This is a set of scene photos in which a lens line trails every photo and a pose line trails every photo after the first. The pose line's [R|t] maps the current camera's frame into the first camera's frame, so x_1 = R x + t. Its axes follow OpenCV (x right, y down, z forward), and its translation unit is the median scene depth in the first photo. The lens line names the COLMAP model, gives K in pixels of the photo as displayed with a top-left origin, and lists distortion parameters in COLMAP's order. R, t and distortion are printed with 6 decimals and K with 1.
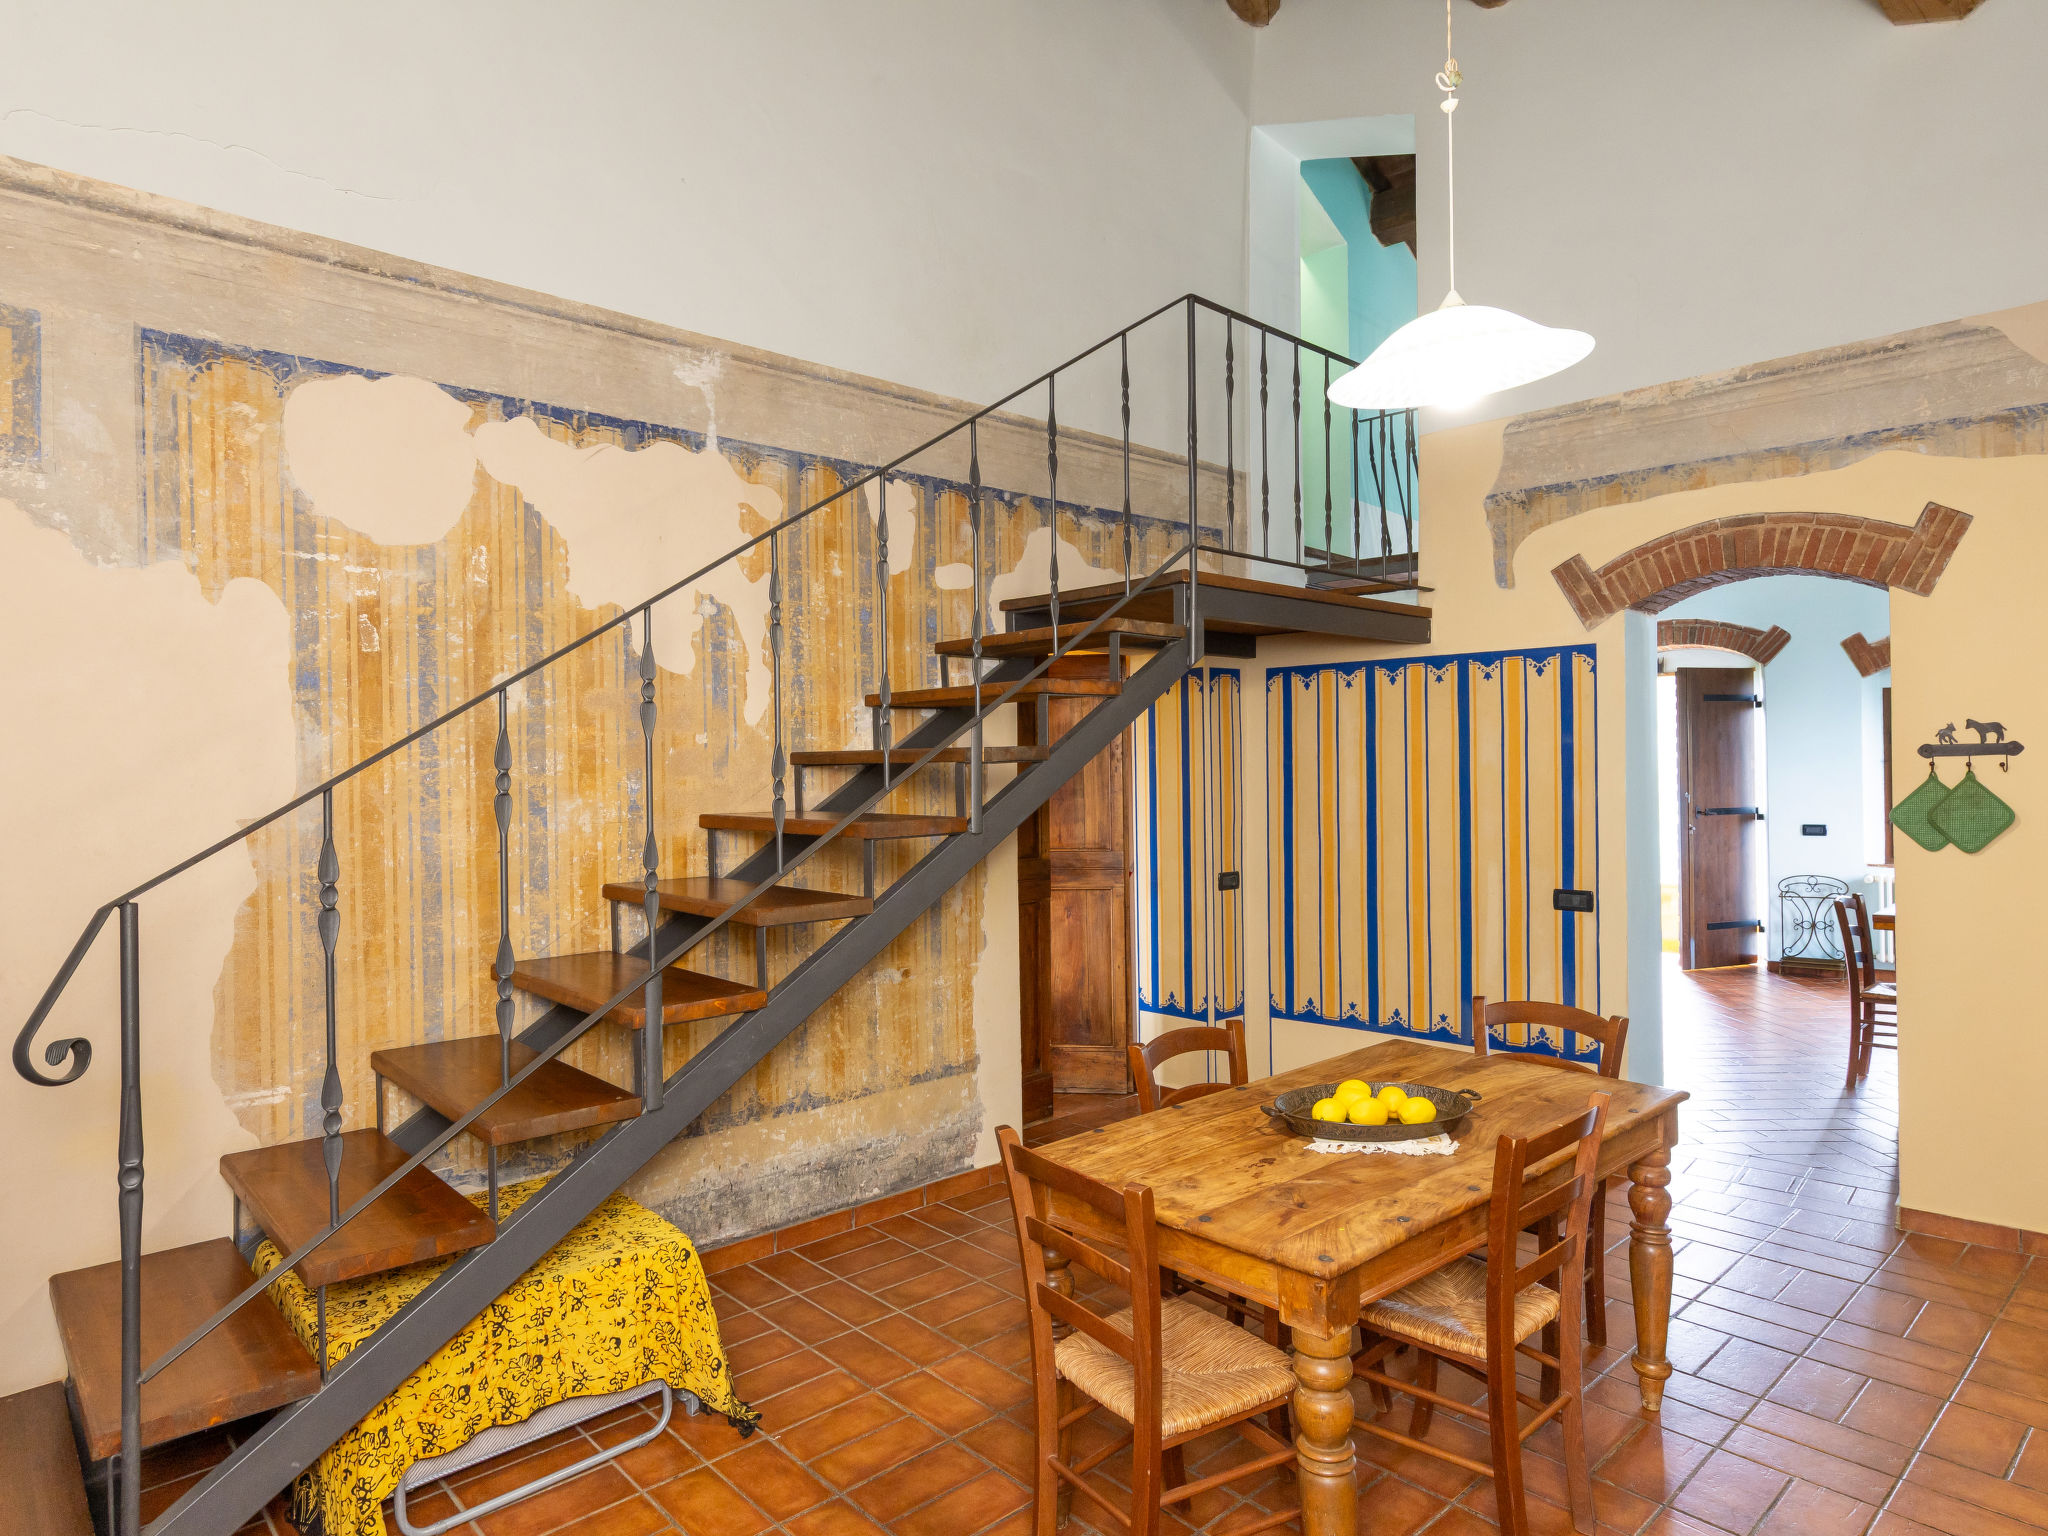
lens RADIAL K [[1170.4, 0, 1000.5], [0, 1170.4, 784.2], [0, 0, 1]] dist [-0.002048, -0.003550]
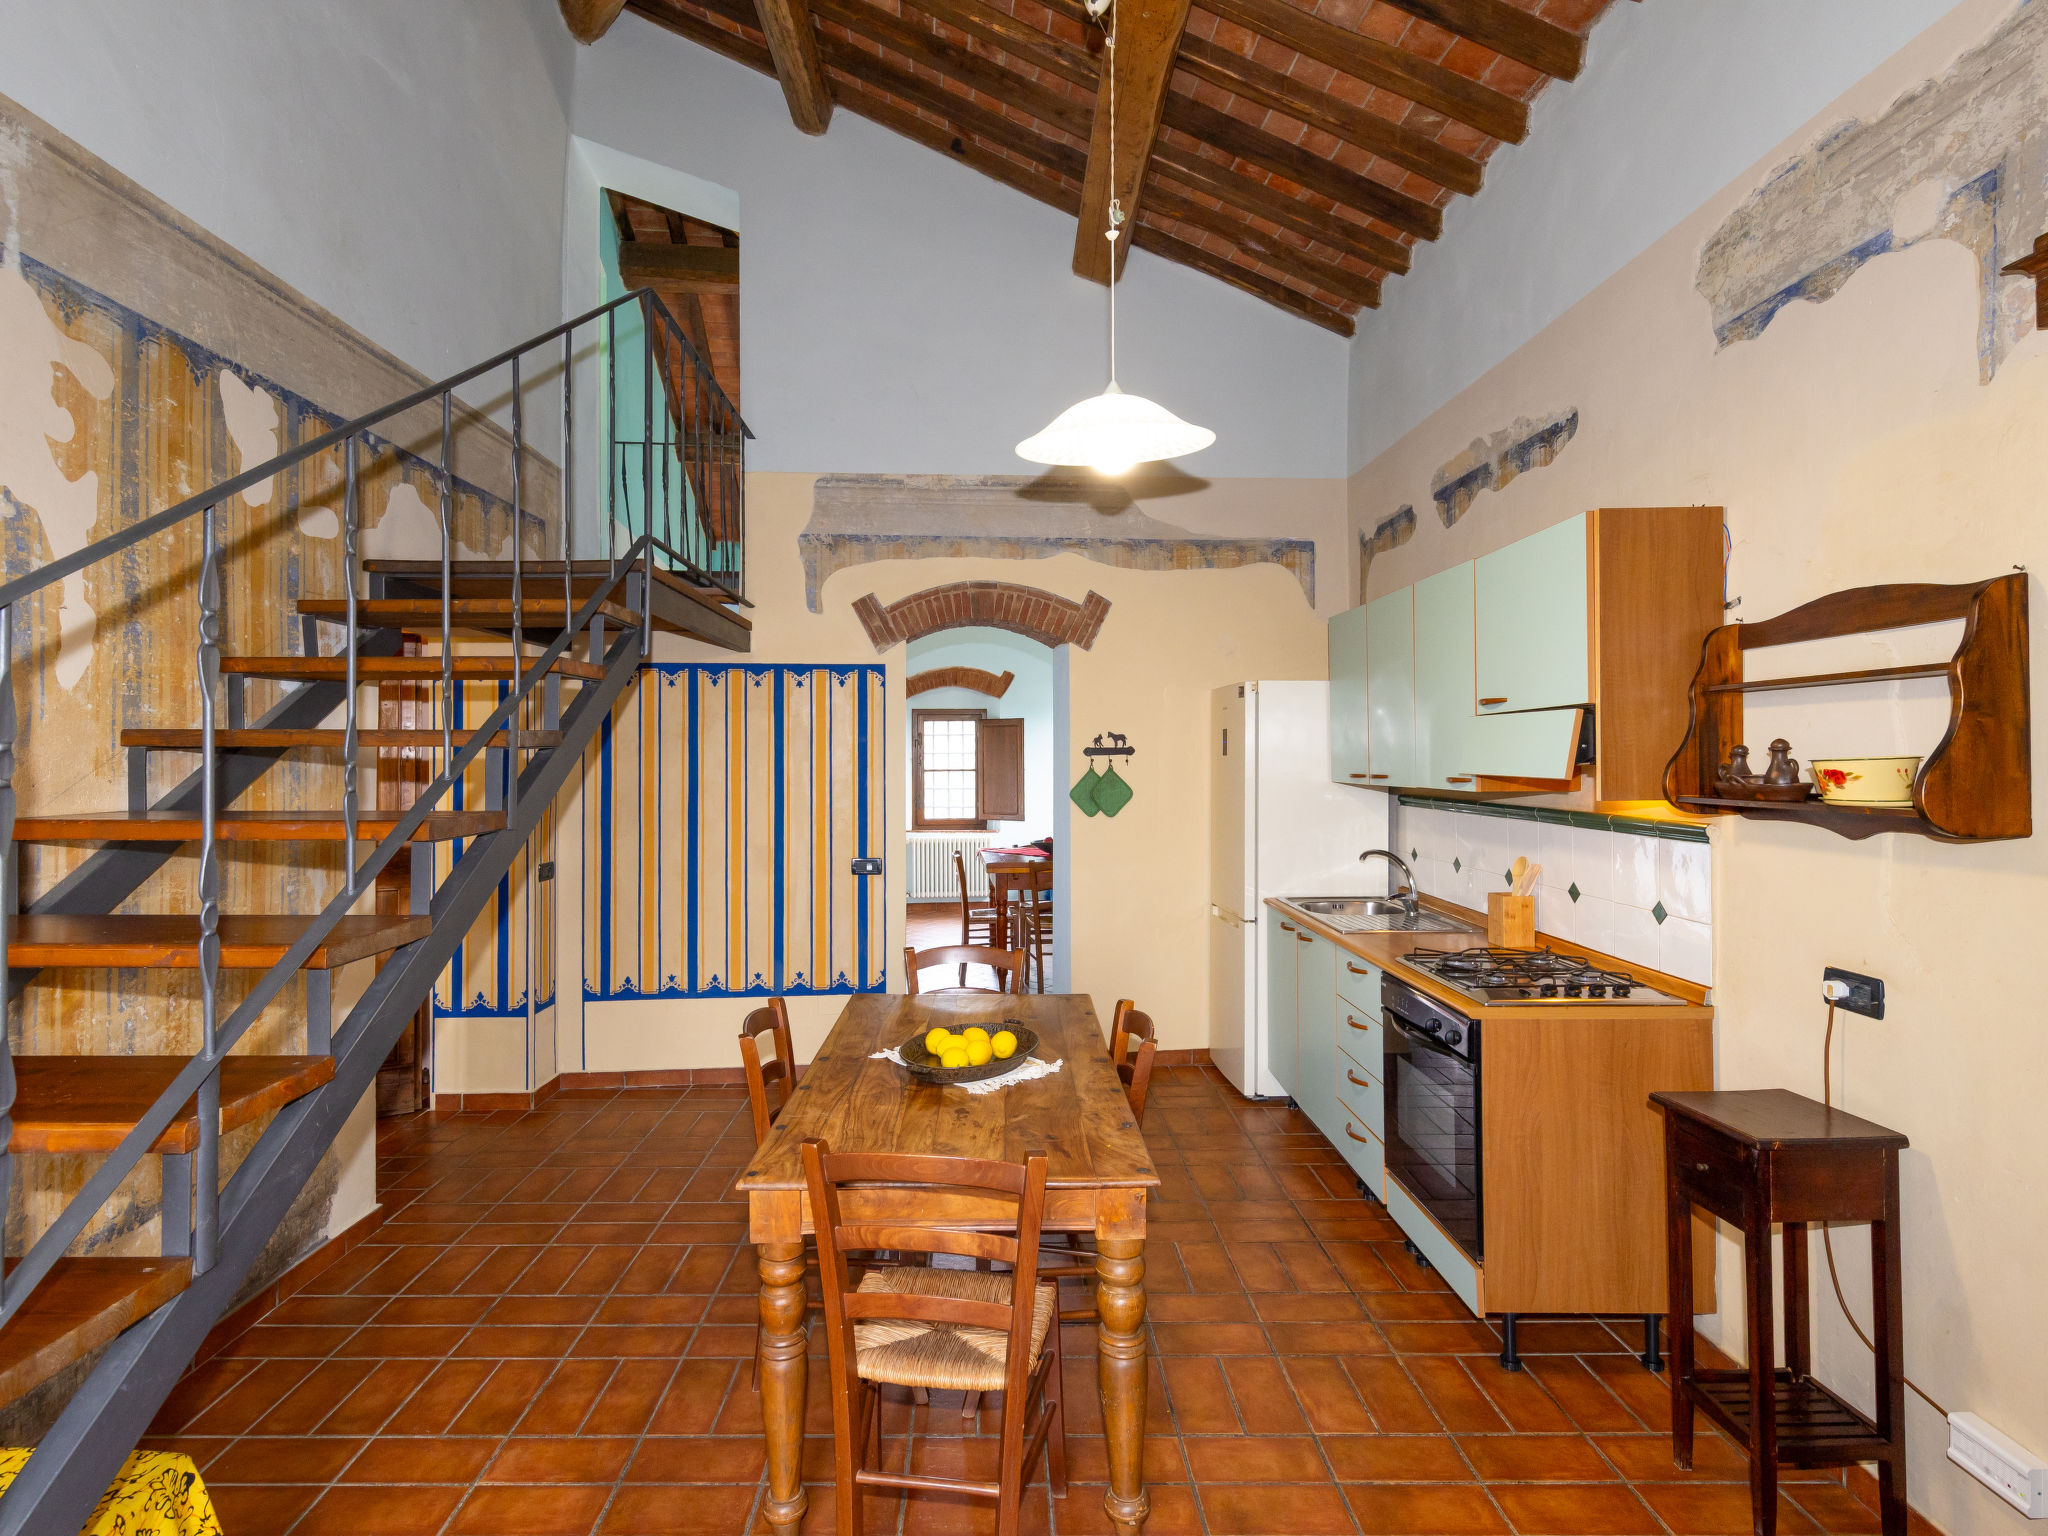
lens RADIAL K [[1016.9, 0, 981.6], [0, 1016.9, 760.2], [0, 0, 1]] dist [0.001524, -0.000558]
pose [[0.679532, 0.009729, 0.733582, -0.256614], [0.002632, 0.999873, -0.015699, 0.002805], [-0.733641, 0.012599, 0.679420, 0.180434]]
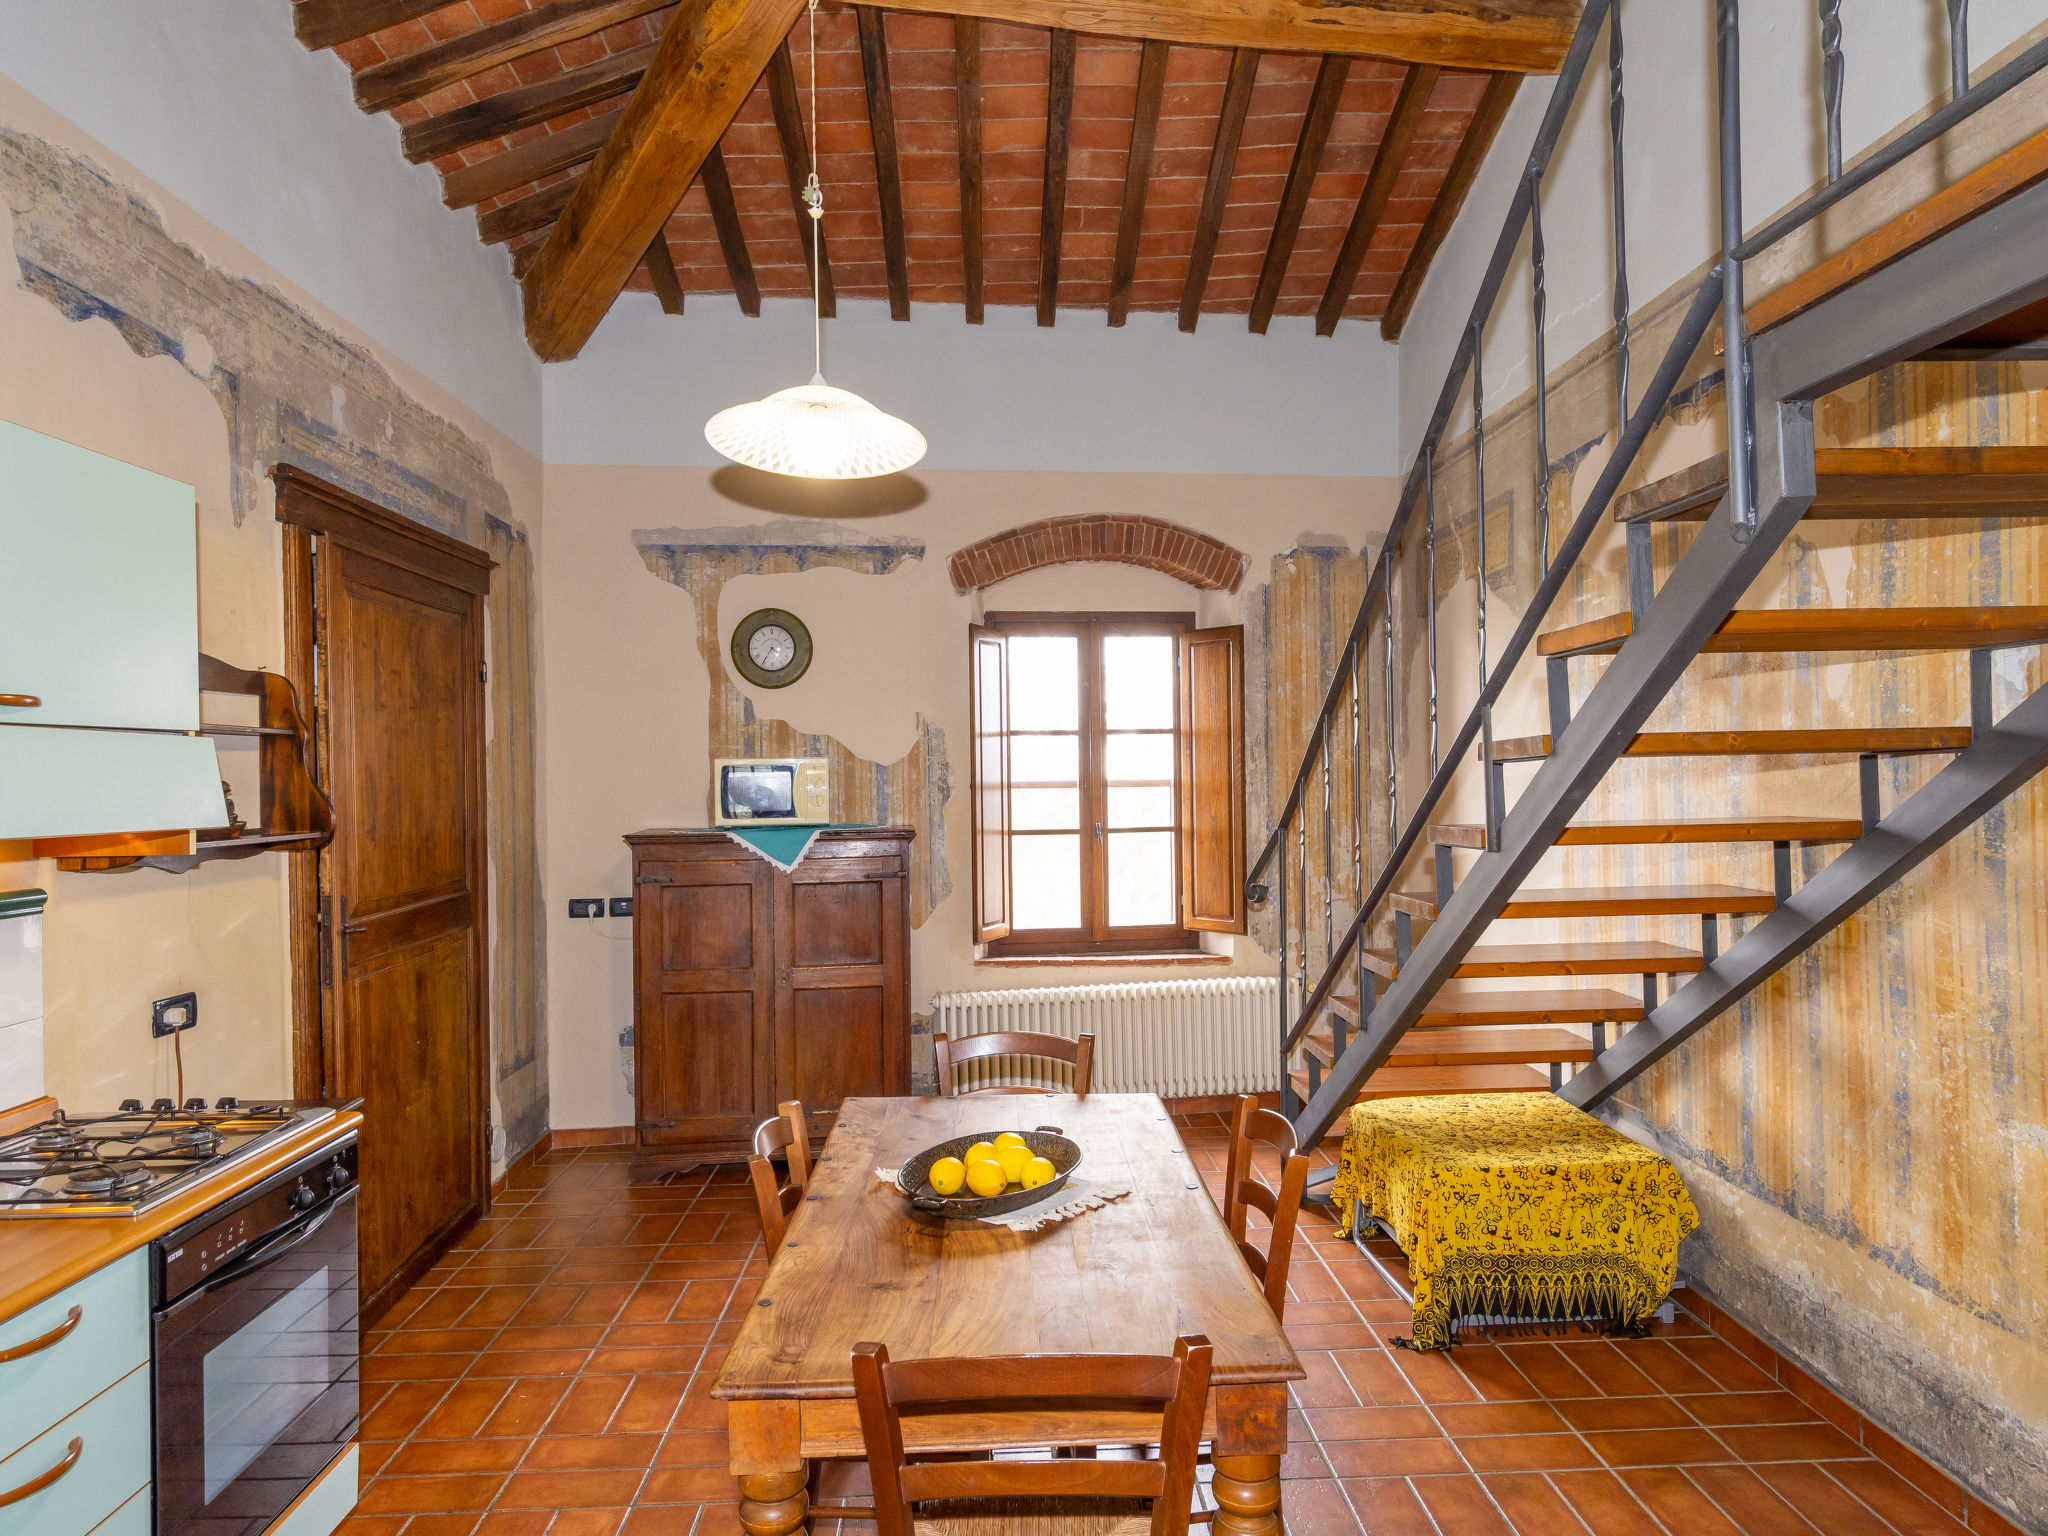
lens RADIAL K [[1263.4, 0, 1020.4], [0, 1263.4, 778.1], [0, 0, 1]] dist [0.005142, -0.001105]
pose [[-0.647667, 0.026810, -0.761451, 0.646765], [0.017559, 0.999641, 0.020262, -0.023121], [0.761721, -0.000247, -0.647905, 1.014580]]
